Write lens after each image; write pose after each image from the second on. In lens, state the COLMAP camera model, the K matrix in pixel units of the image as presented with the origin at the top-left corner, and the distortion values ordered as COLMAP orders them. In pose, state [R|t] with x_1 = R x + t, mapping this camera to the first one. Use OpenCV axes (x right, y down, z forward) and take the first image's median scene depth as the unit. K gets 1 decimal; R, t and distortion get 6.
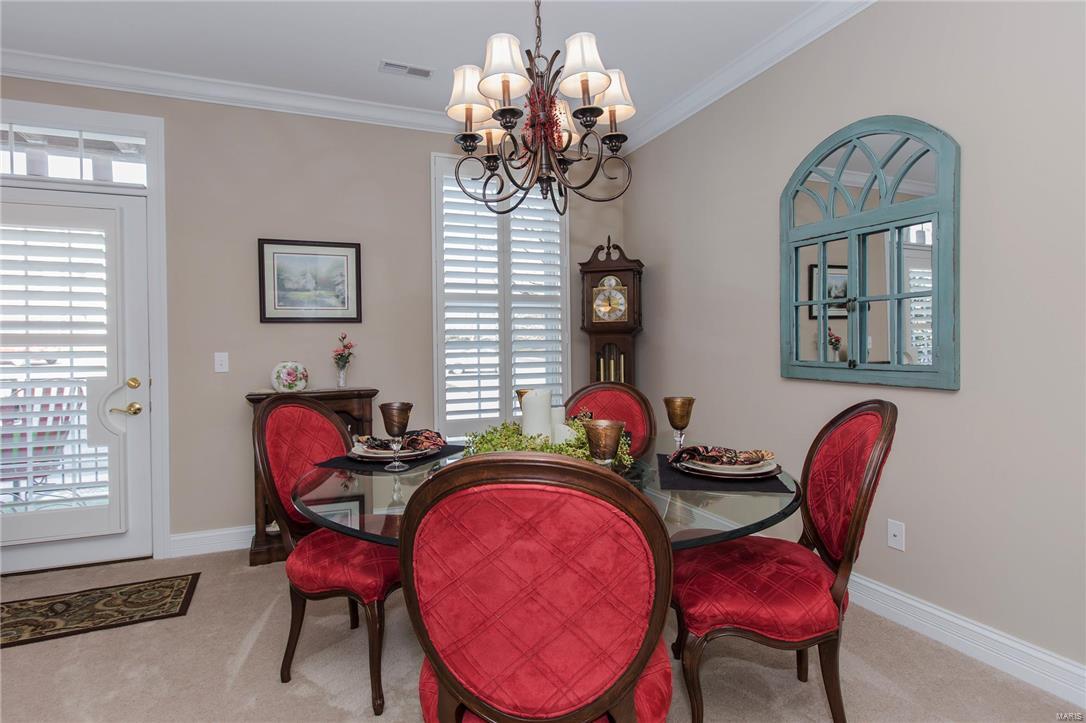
lens RADIAL K [[549.0, 0, 523.4], [0, 549.0, 346.6], [0, 0, 1]] dist [-0.006509, 0.002191]
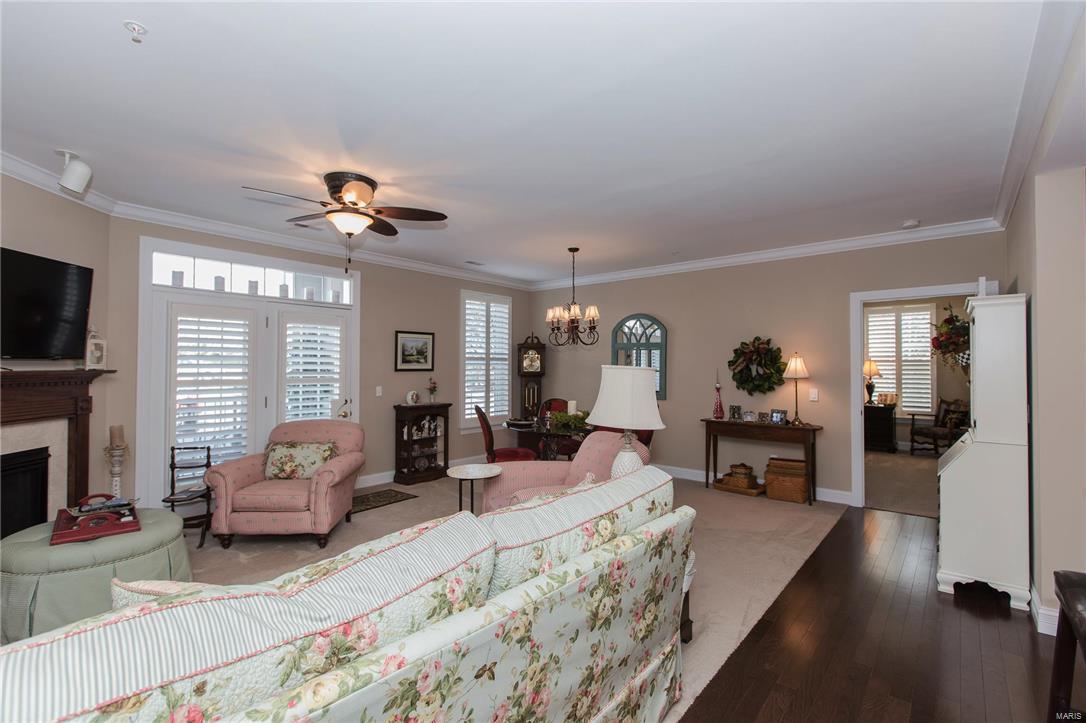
lens RADIAL K [[491.0, 0, 535.9], [0, 491.0, 361.2], [0, 0, 1]] dist [0.009059, -0.003803]
pose [[0.884492, 0.024023, 0.465937, -0.841942], [-0.015468, 0.999634, -0.022176, -0.048032], [-0.466300, 0.012408, 0.884540, -0.836036]]
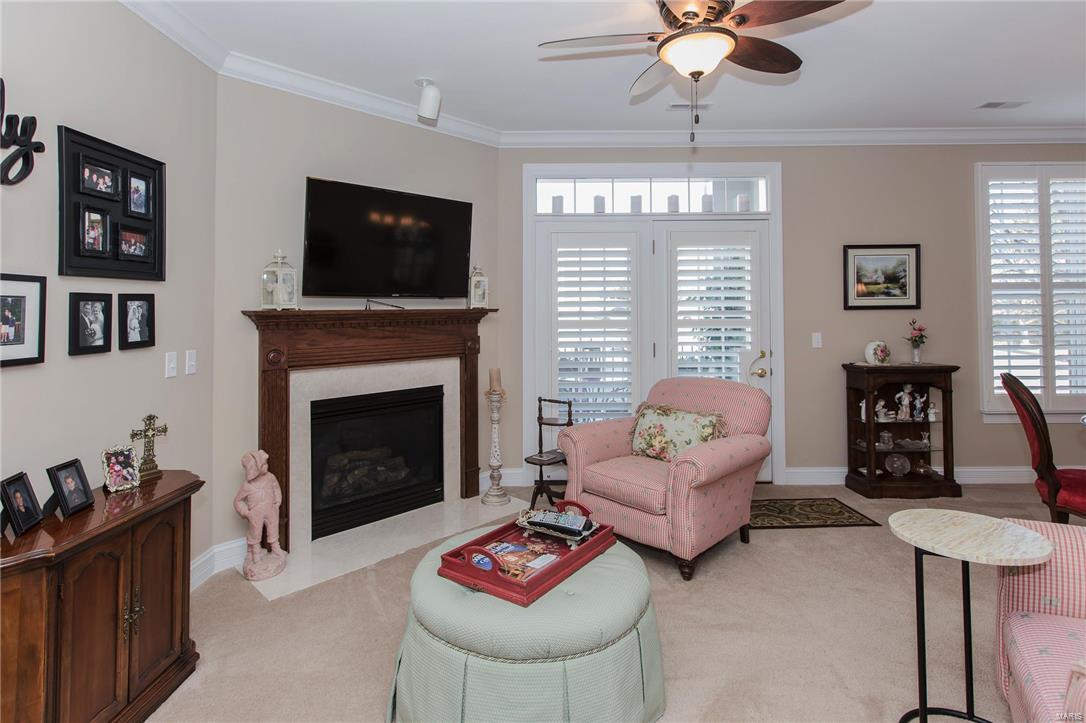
lens RADIAL K [[549.0, 0, 536.8], [0, 549.0, 300.7], [0, 0, 1]] dist [-0.006509, 0.002191]
pose [[0.925611, -0.000288, -0.378476, -0.641445], [-0.008142, 0.999753, -0.020673, -0.031799], [0.378389, 0.022217, 0.925380, -0.453541]]
